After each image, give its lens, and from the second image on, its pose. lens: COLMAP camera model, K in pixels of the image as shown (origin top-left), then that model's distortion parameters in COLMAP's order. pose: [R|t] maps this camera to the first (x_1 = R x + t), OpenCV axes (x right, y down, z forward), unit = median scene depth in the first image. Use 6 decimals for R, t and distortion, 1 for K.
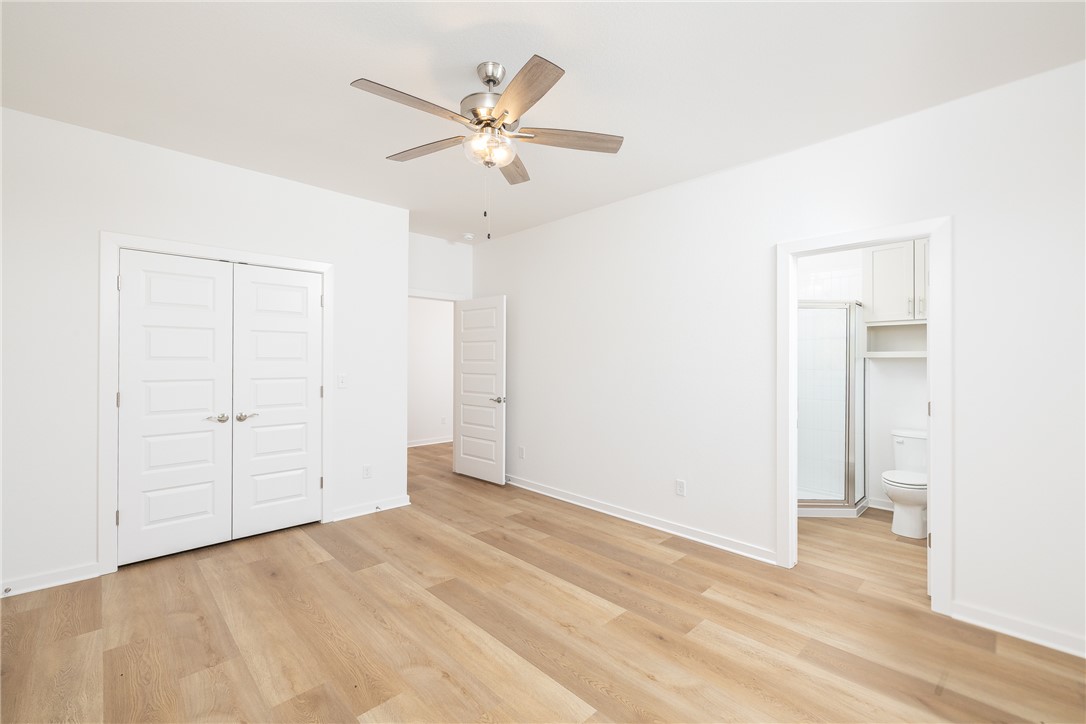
lens RADIAL K [[471.8, 0, 538.6], [0, 471.8, 362.8], [0, 0, 1]] dist [0.001000, 0.000070]
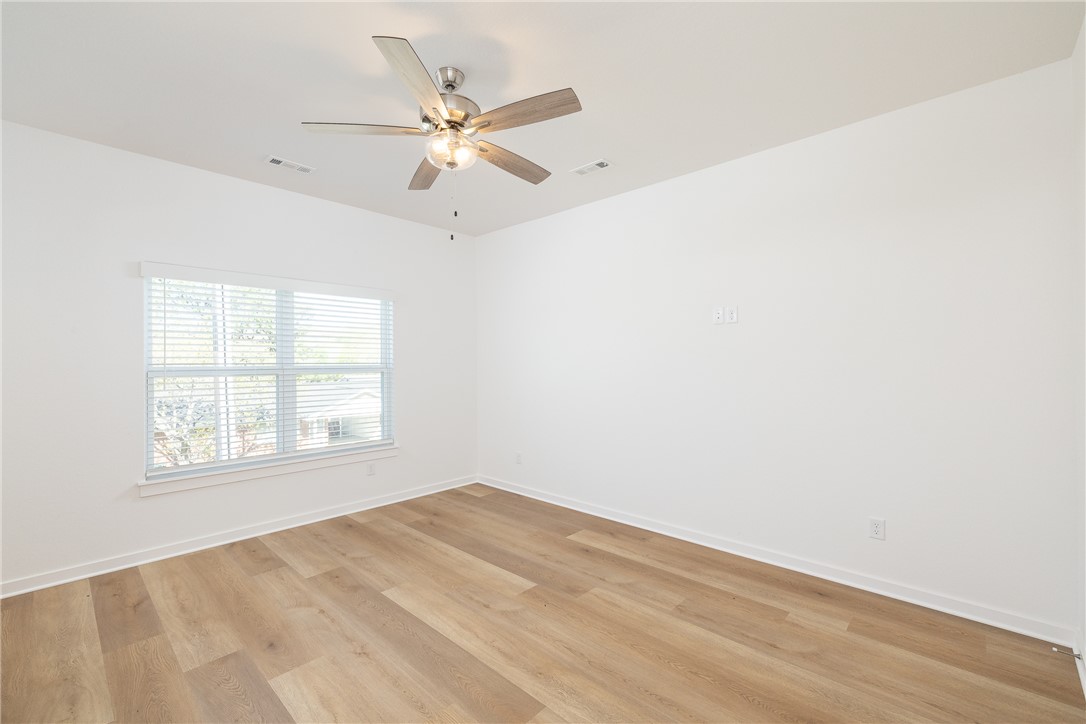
lens RADIAL K [[447.1, 0, 519.4], [0, 447.1, 360.1], [0, 0, 1]] dist [0.001464, 0.000052]
pose [[-0.999837, -0.001915, -0.017934, -0.182830], [-0.001786, 0.999973, -0.007171, 0.006972], [0.017947, -0.007138, -0.999813, 1.540947]]
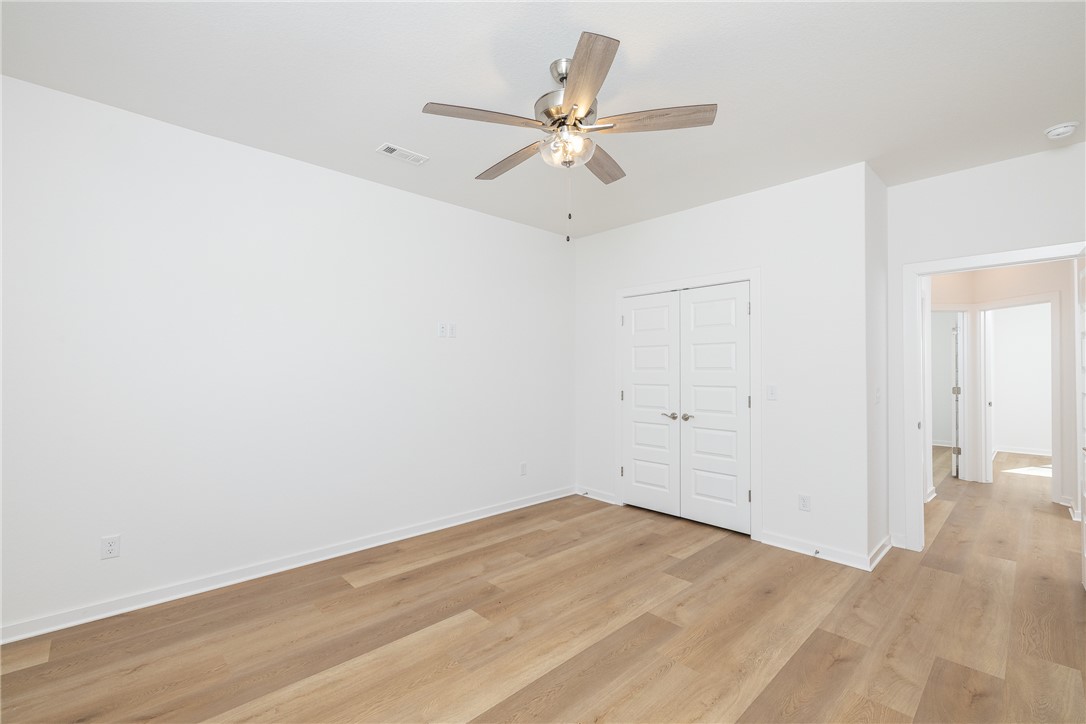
lens RADIAL K [[471.8, 0, 538.6], [0, 471.8, 362.8], [0, 0, 1]] dist [0.001000, 0.000070]
pose [[-0.025985, -0.023930, -0.999376, 0.675346], [-0.007678, 0.999689, -0.023738, 0.010981], [0.999633, 0.007056, -0.026160, 0.768139]]
